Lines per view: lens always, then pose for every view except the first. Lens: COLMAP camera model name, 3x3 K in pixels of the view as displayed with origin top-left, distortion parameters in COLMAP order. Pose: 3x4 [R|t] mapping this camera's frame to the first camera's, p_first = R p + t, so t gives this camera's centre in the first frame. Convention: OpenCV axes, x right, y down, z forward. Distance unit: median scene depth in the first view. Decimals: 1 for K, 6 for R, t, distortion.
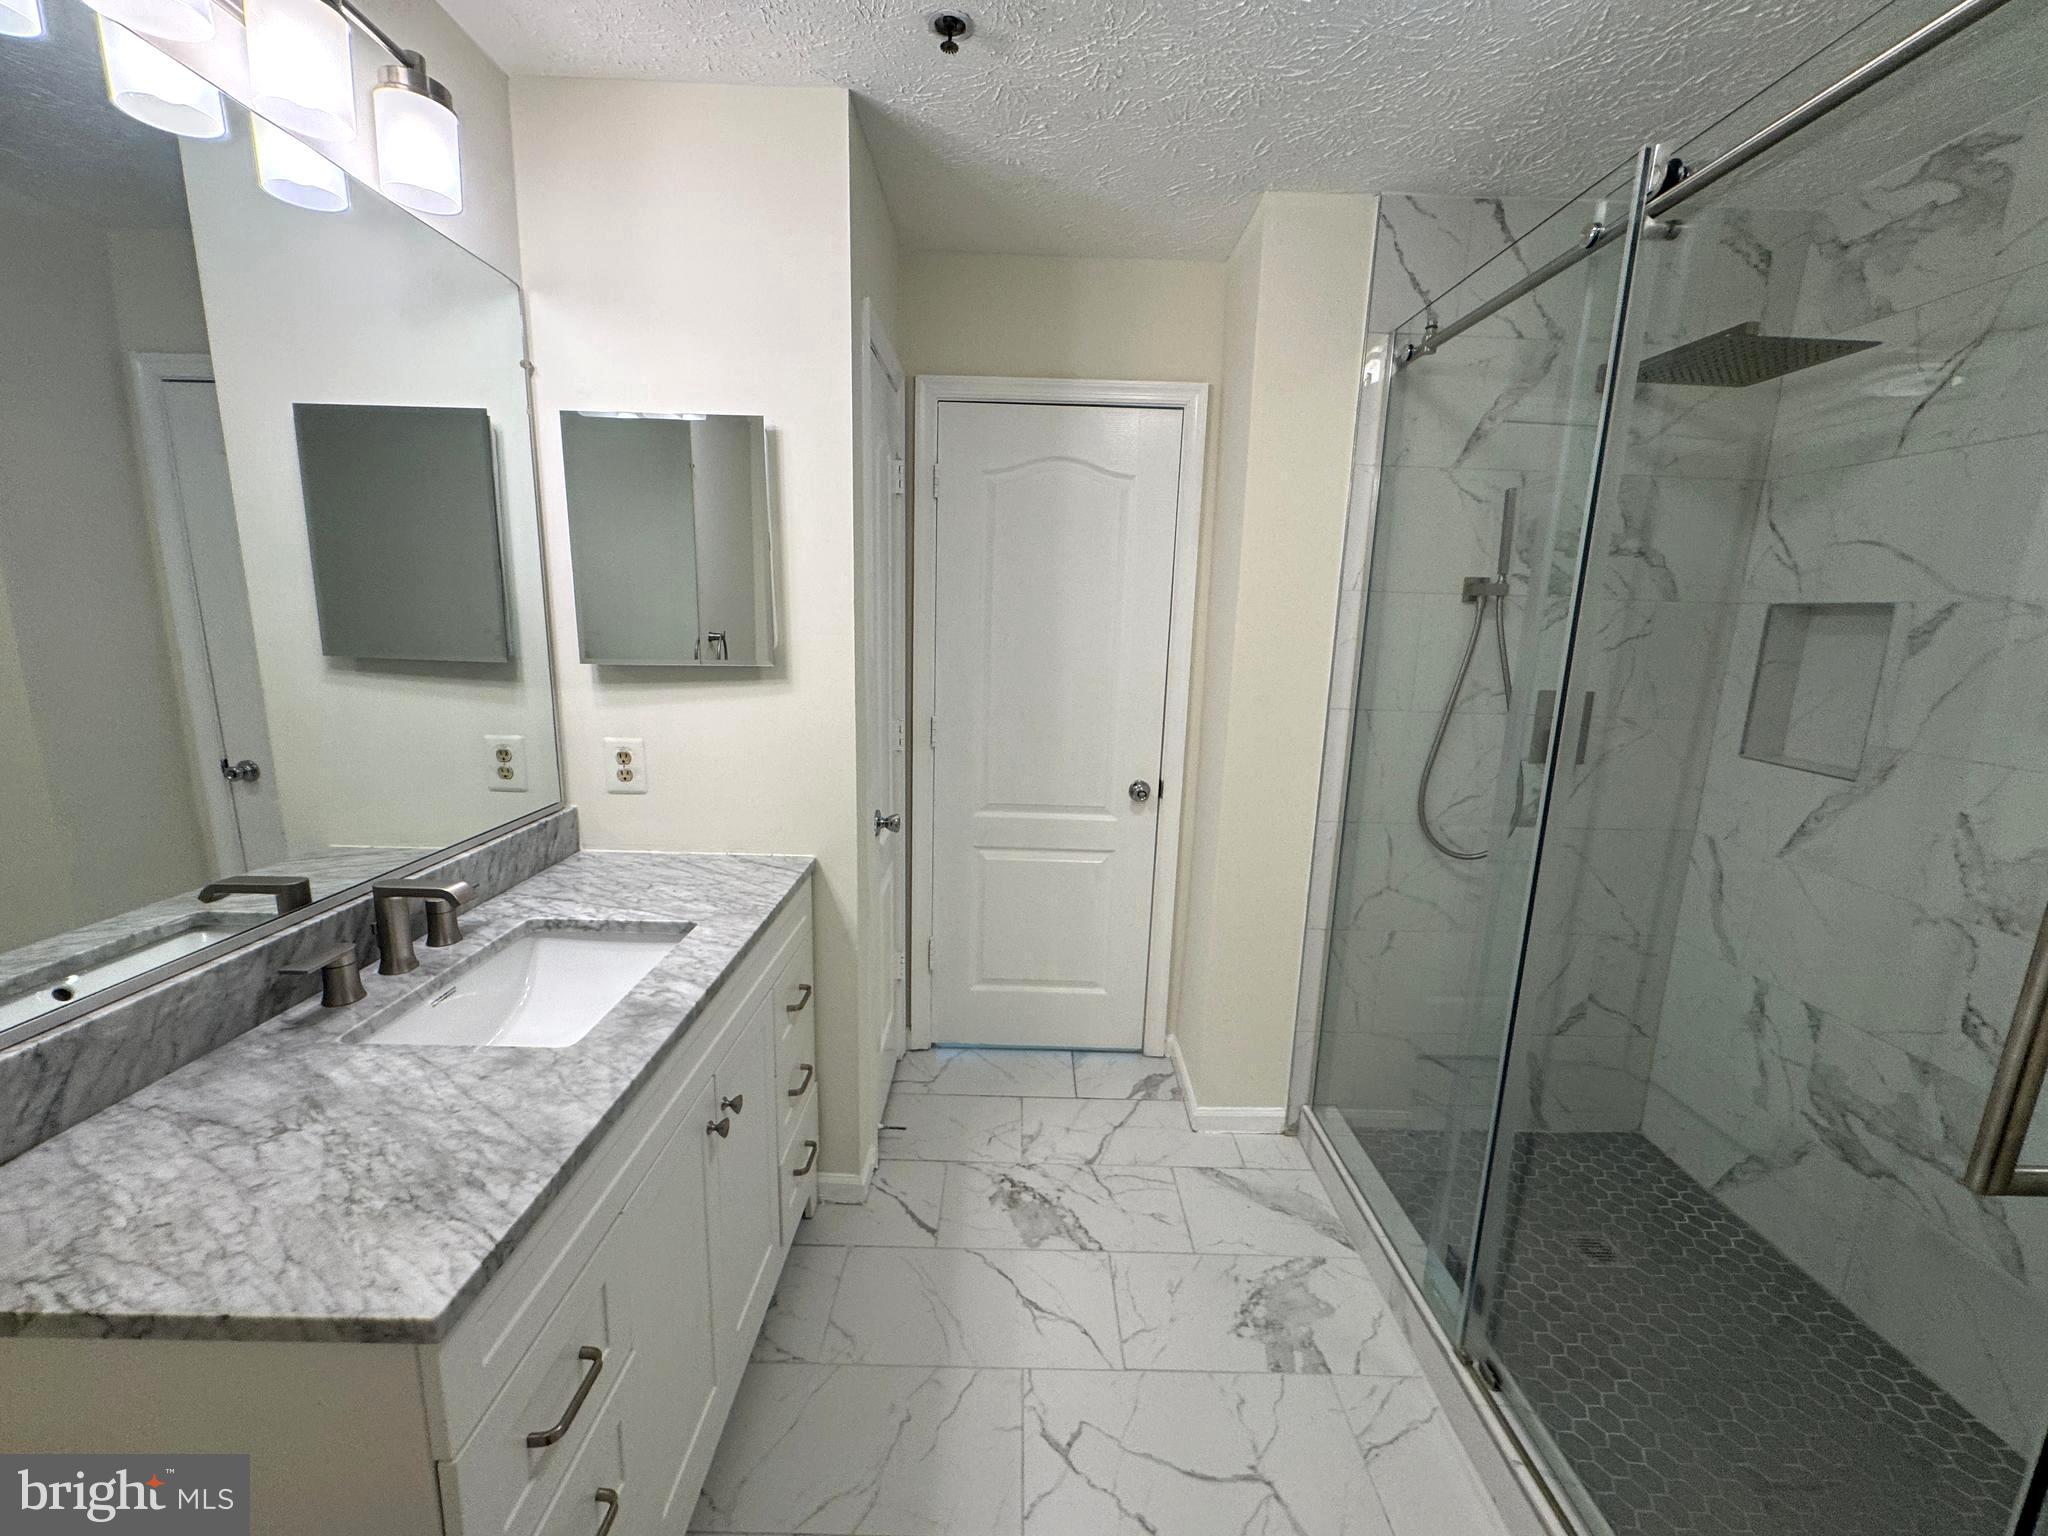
lens RADIAL K [[820.7, 0, 1024.0], [0, 820.7, 768.0], [0, 0, 1]] dist [-0.002969, -0.000113]
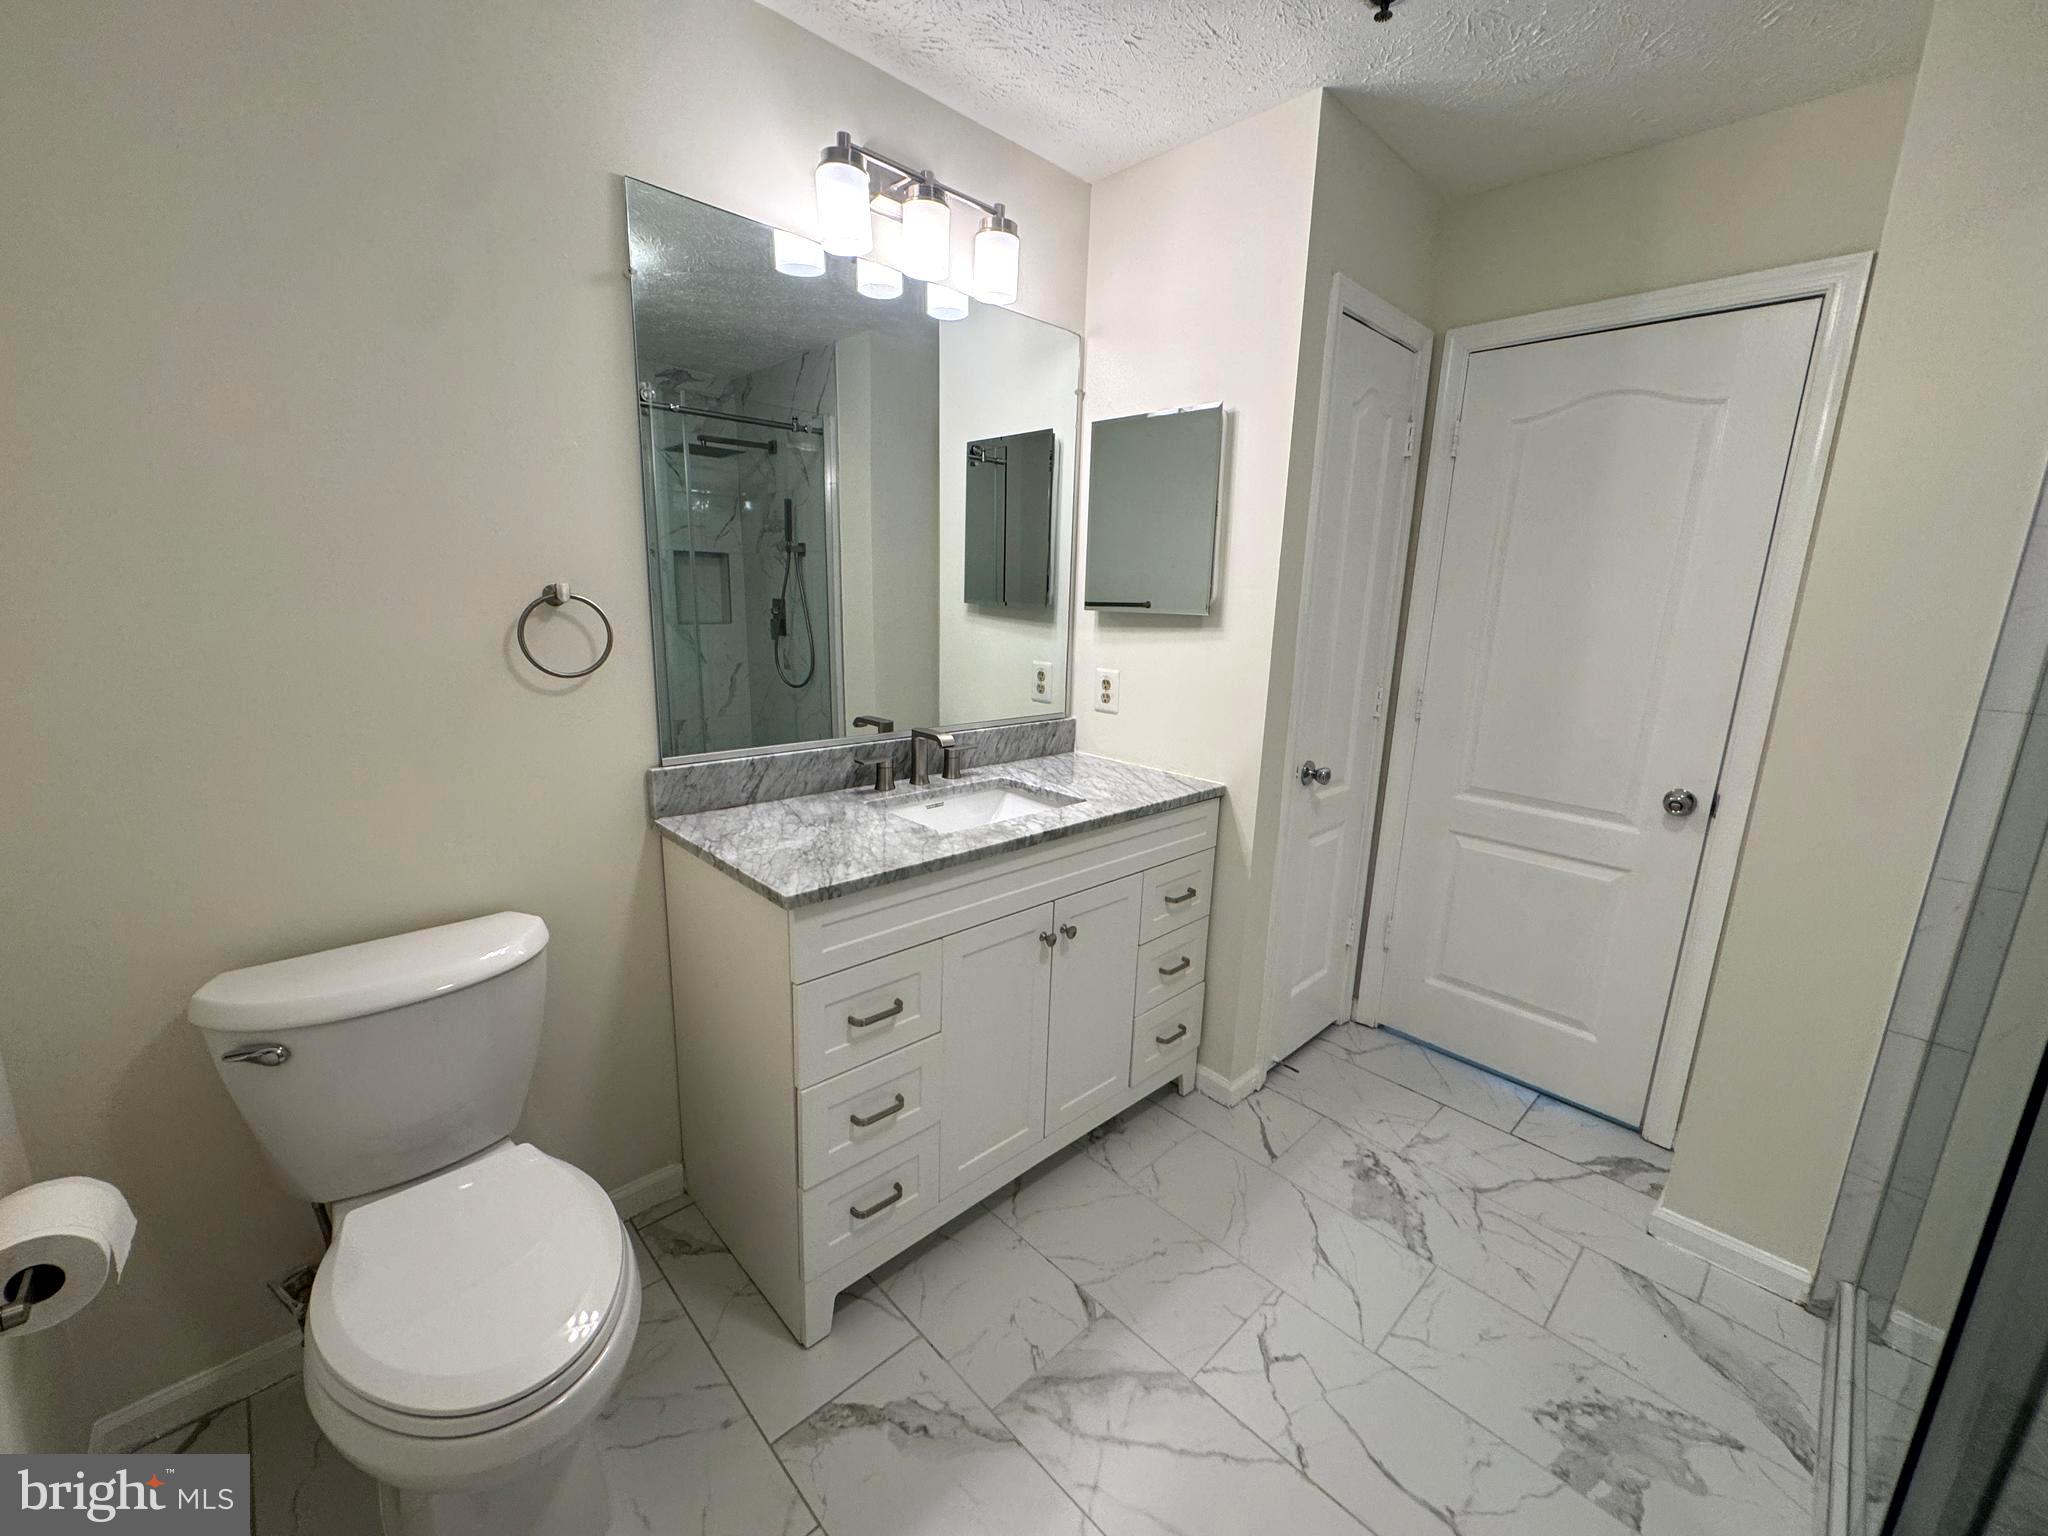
lens RADIAL K [[820.7, 0, 1024.0], [0, 820.7, 768.0], [0, 0, 1]] dist [-0.002969, -0.000113]
pose [[0.688268, 0.150458, -0.709683, 0.387236], [-0.148464, 0.986765, 0.065217, 0.055597], [0.710103, 0.060475, 0.701496, -0.002144]]
